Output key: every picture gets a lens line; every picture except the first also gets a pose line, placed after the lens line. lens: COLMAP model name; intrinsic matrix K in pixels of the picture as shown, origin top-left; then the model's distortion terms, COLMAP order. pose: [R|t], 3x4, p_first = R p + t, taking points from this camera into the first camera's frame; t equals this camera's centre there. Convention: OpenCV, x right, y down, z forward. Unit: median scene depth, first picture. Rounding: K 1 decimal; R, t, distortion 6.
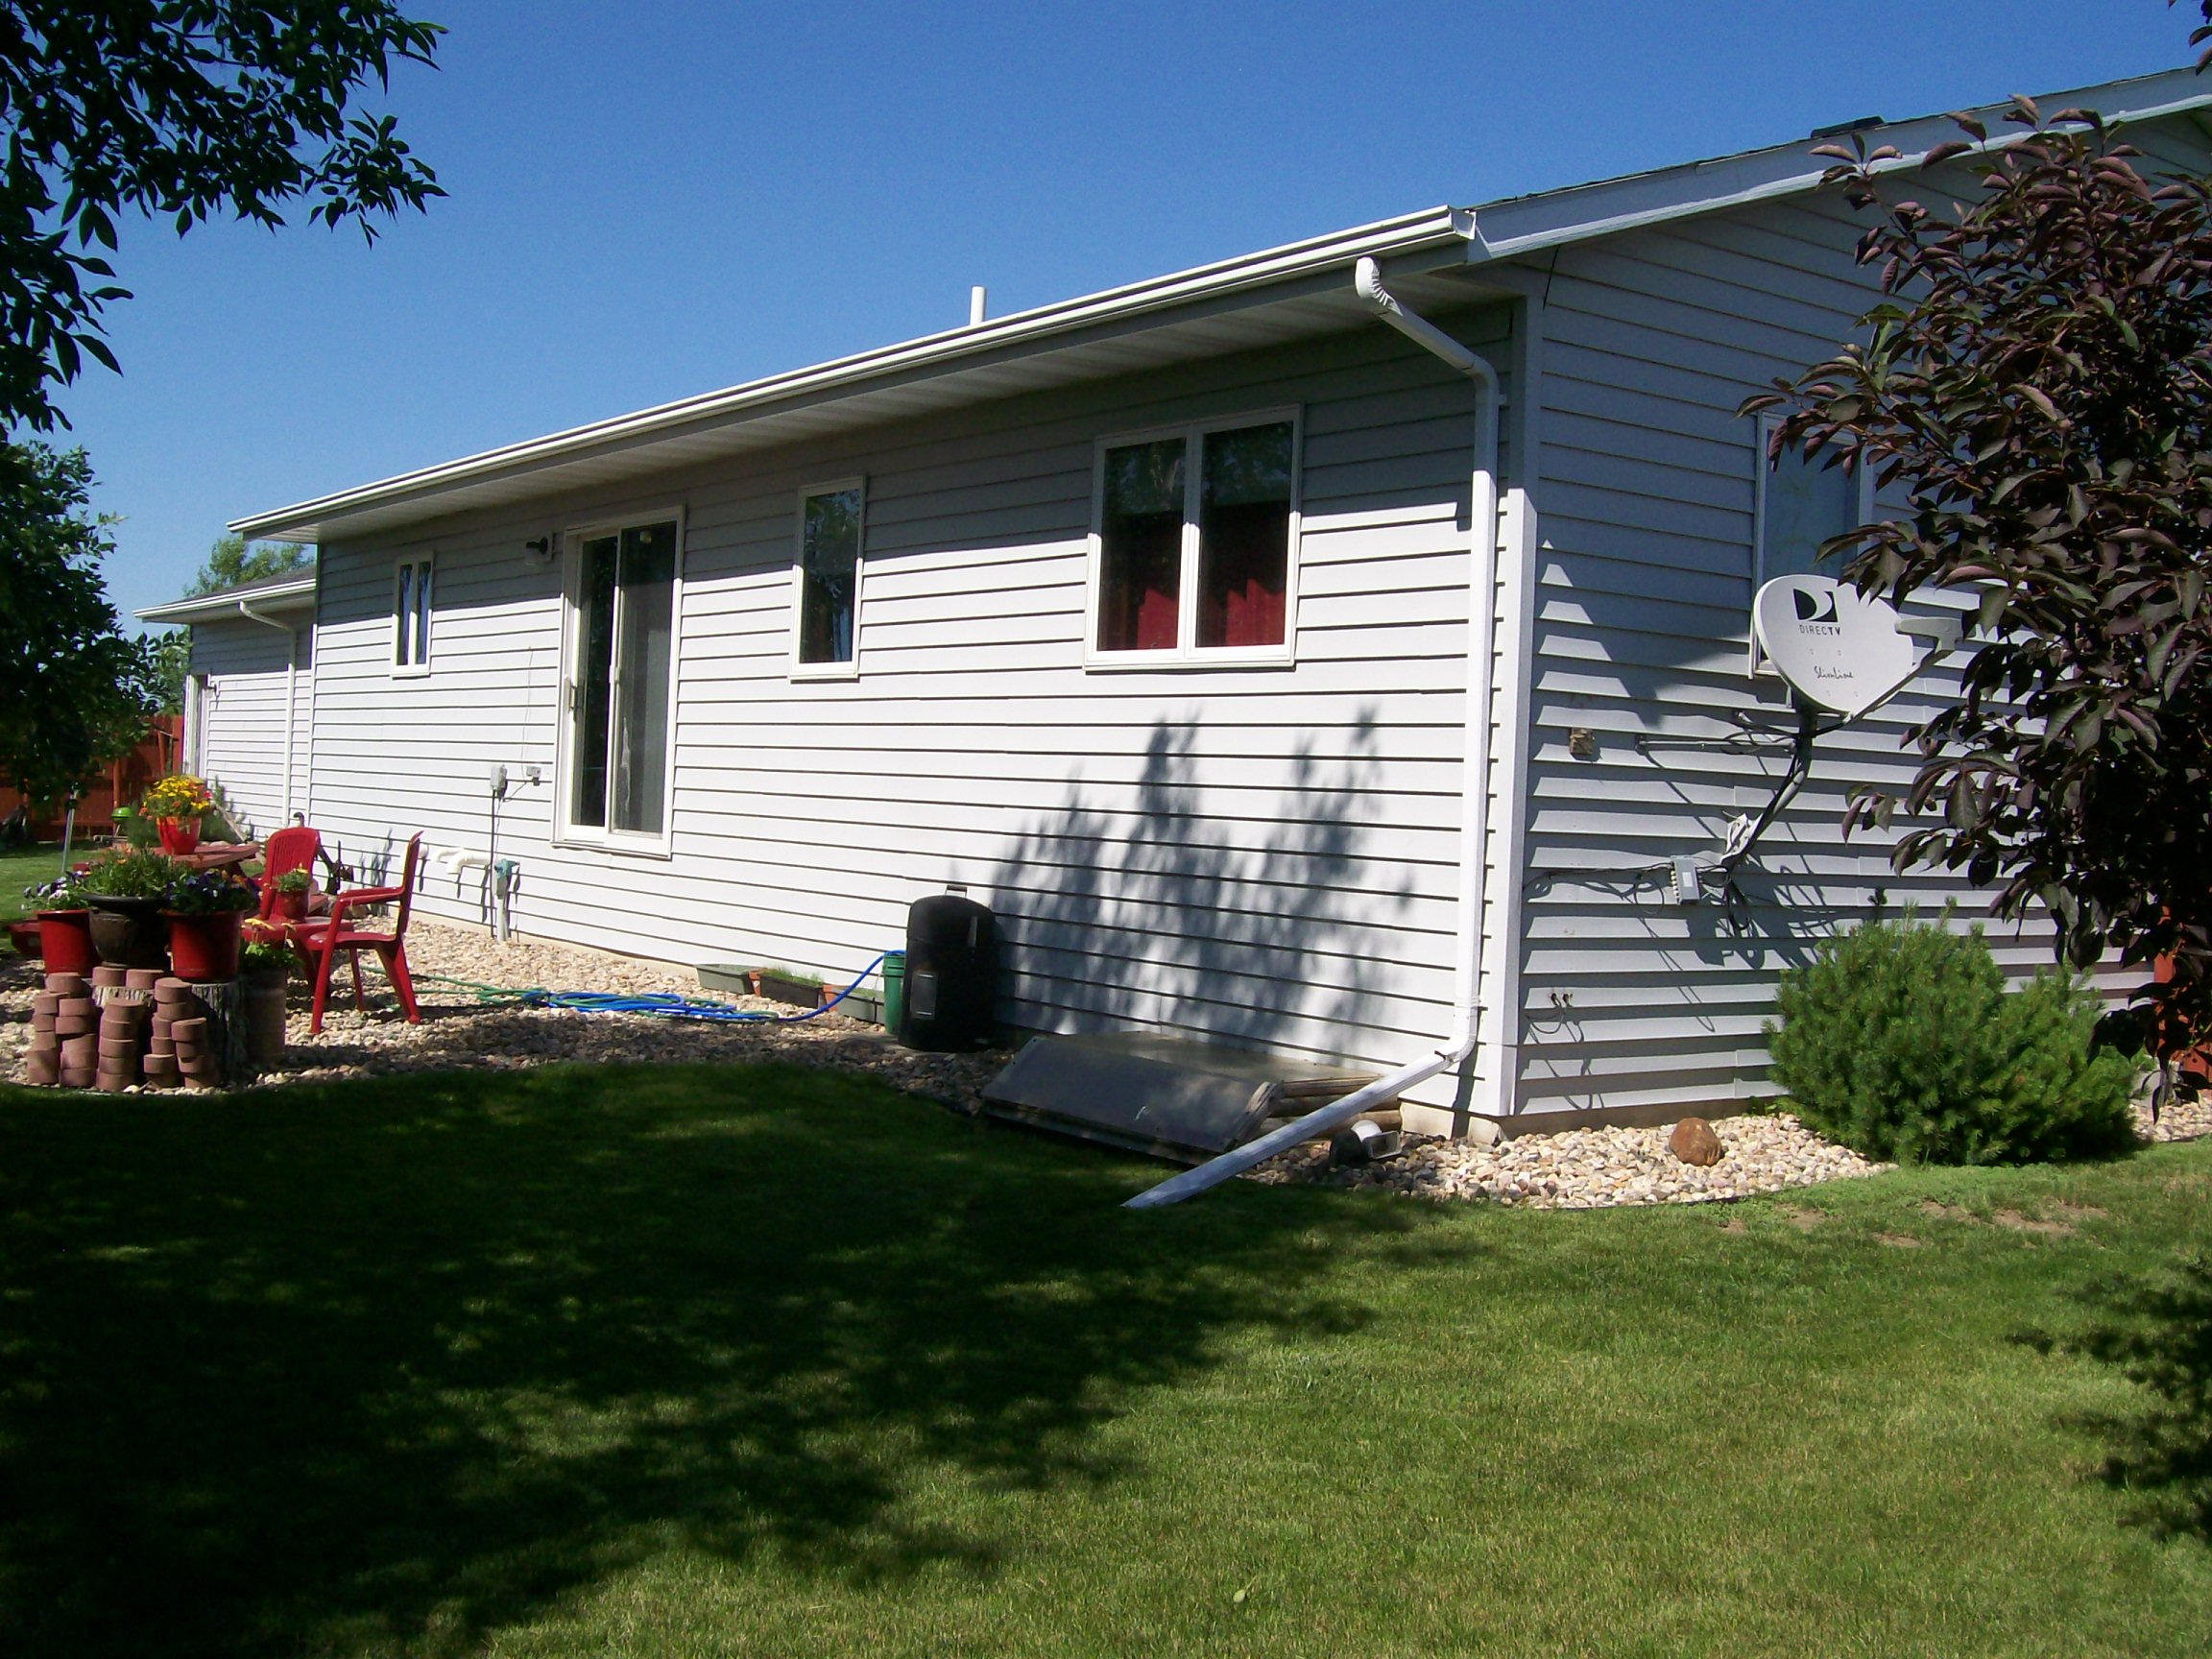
lens RADIAL K [[2398.2, 0, 1093.2], [0, 2398.2, 822.7], [0, 0, 1]] dist [-0.137851, 0.000000]
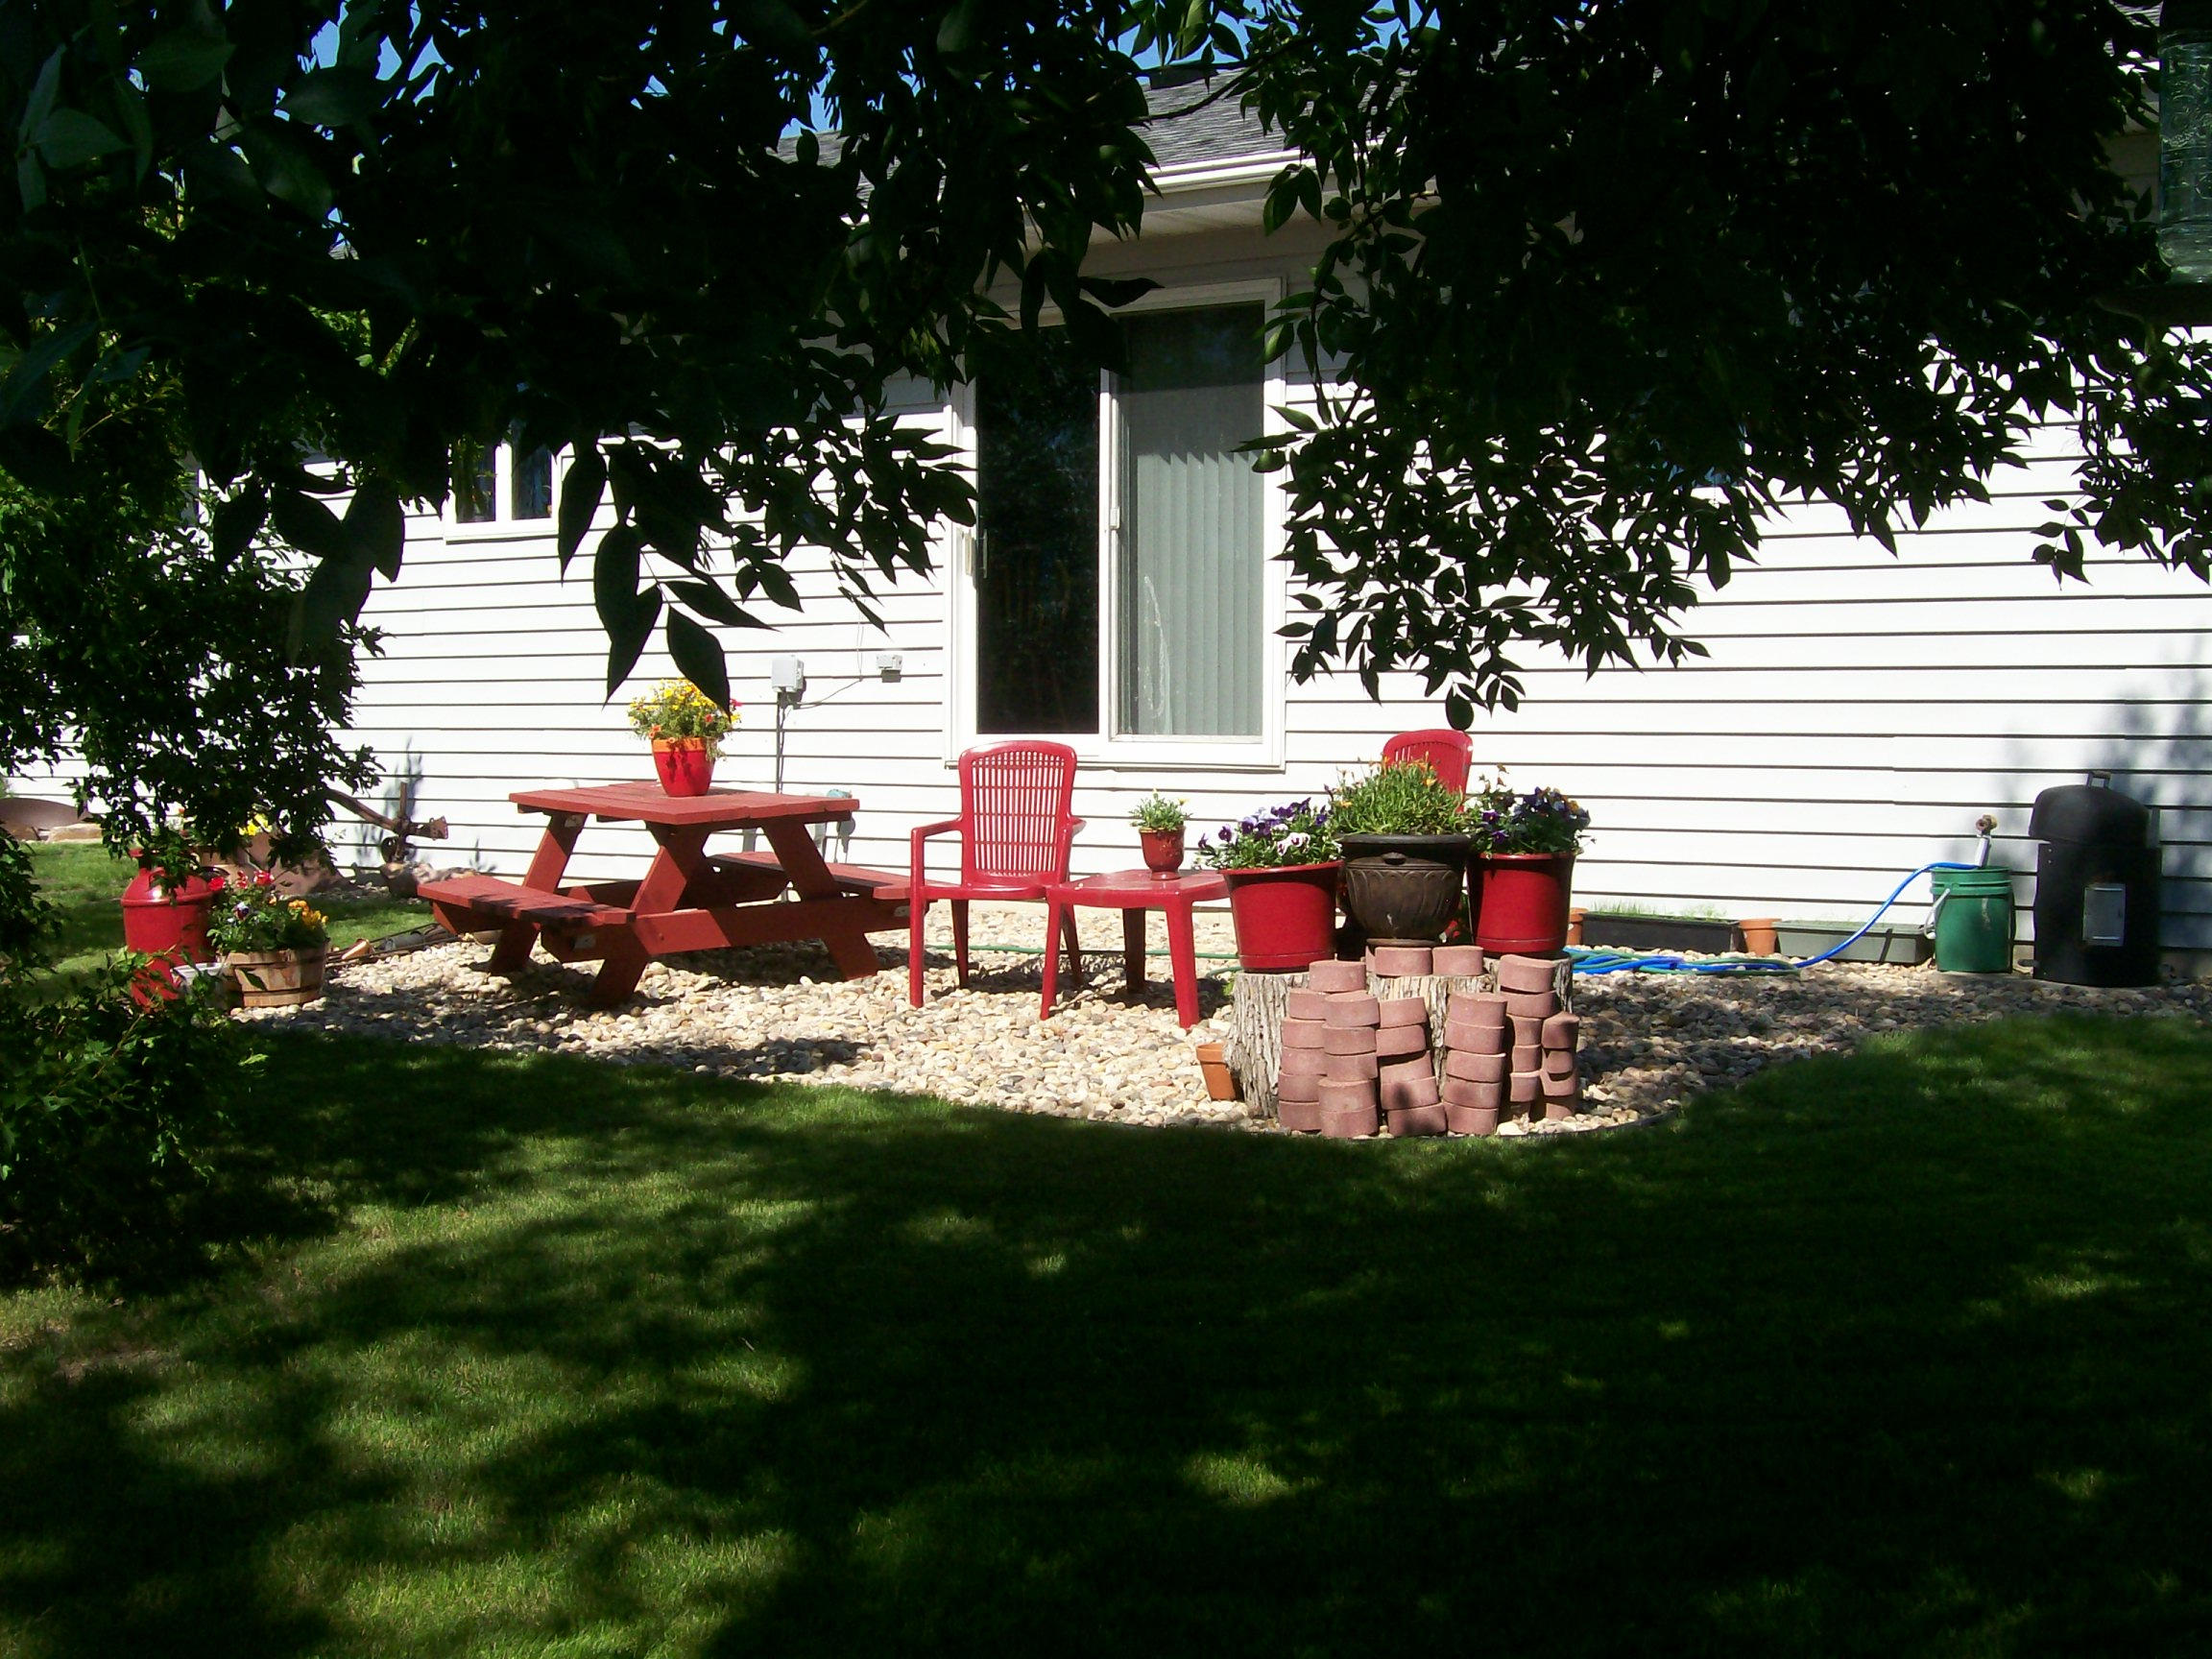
lens RADIAL K [[2959.2, 0, 1107.5], [0, 2959.2, 822.0], [0, 0, 1]] dist [-0.115525, 0.000000]
pose [[0.942086, -0.052565, 0.331225, -0.813156], [0.043045, 0.998424, 0.036019, -0.005663], [-0.332596, -0.019676, 0.942864, 0.276478]]
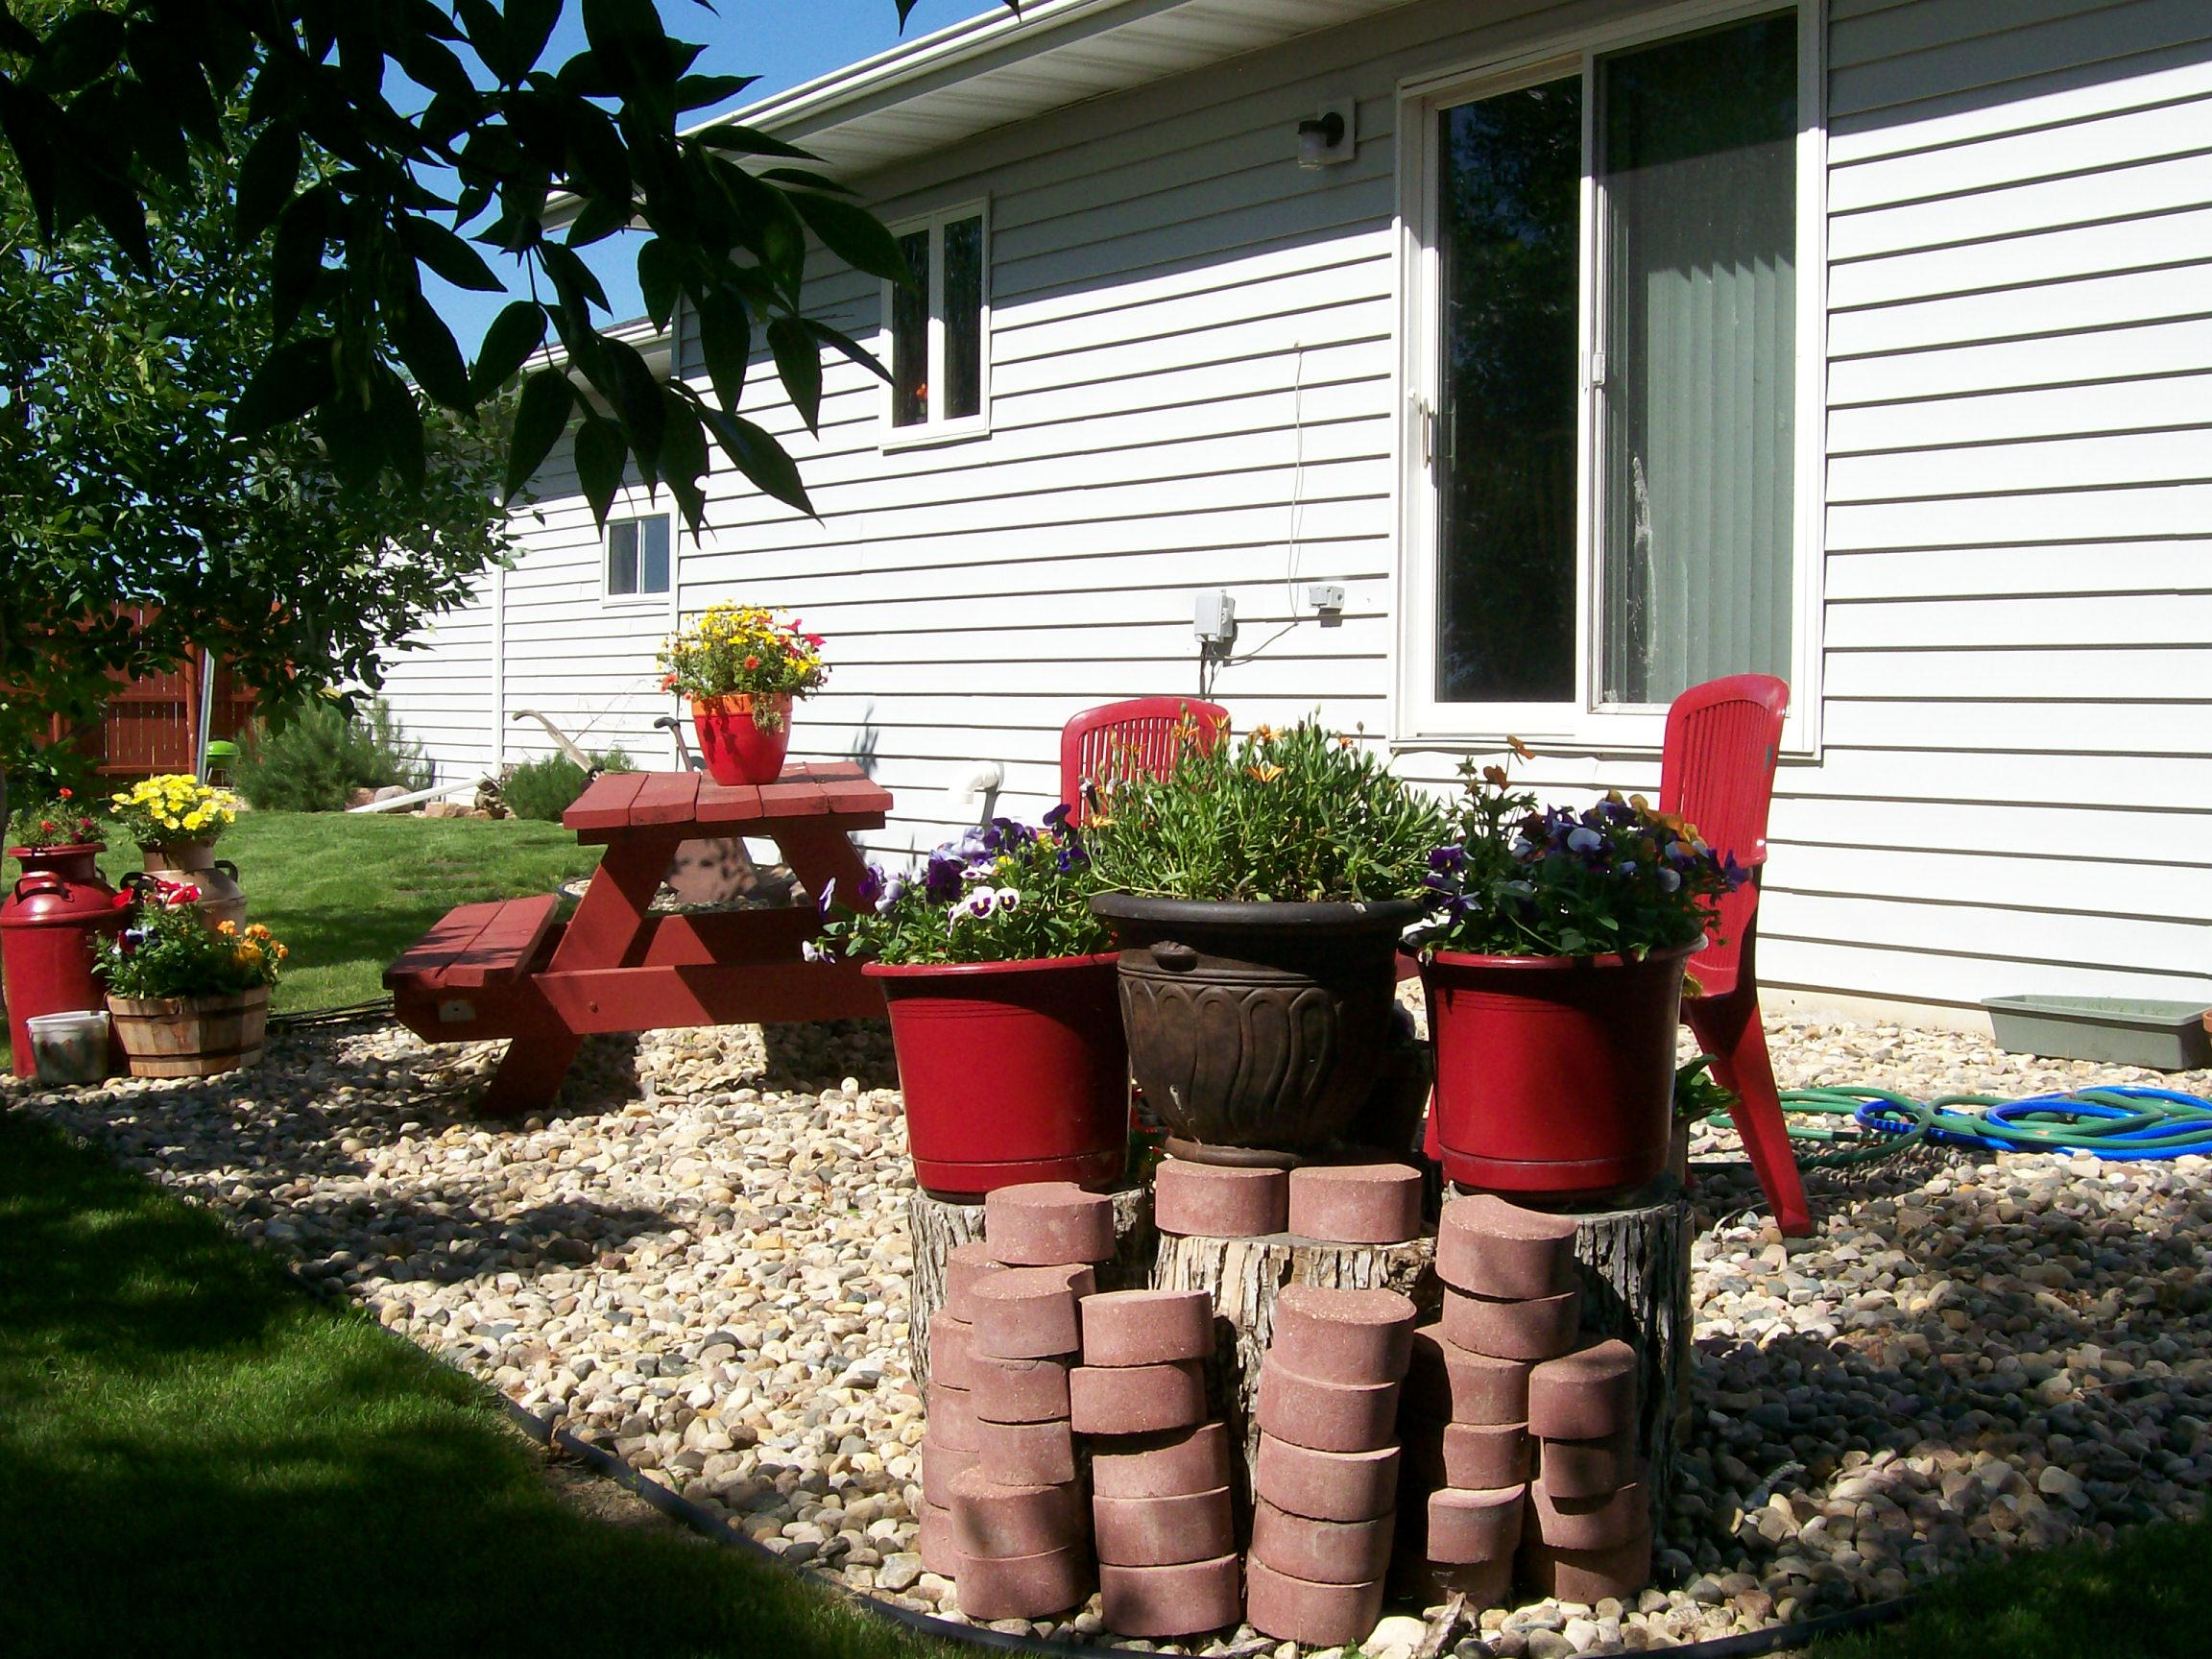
lens RADIAL K [[2959.2, 0, 1112.3], [0, 2959.2, 814.2], [0, 0, 1]] dist [-0.115525, 0.000000]
pose [[0.998478, -0.031880, -0.045005, -0.442232], [0.032871, 0.999229, 0.021448, 0.014140], [0.044286, -0.022895, 0.998757, 0.696560]]
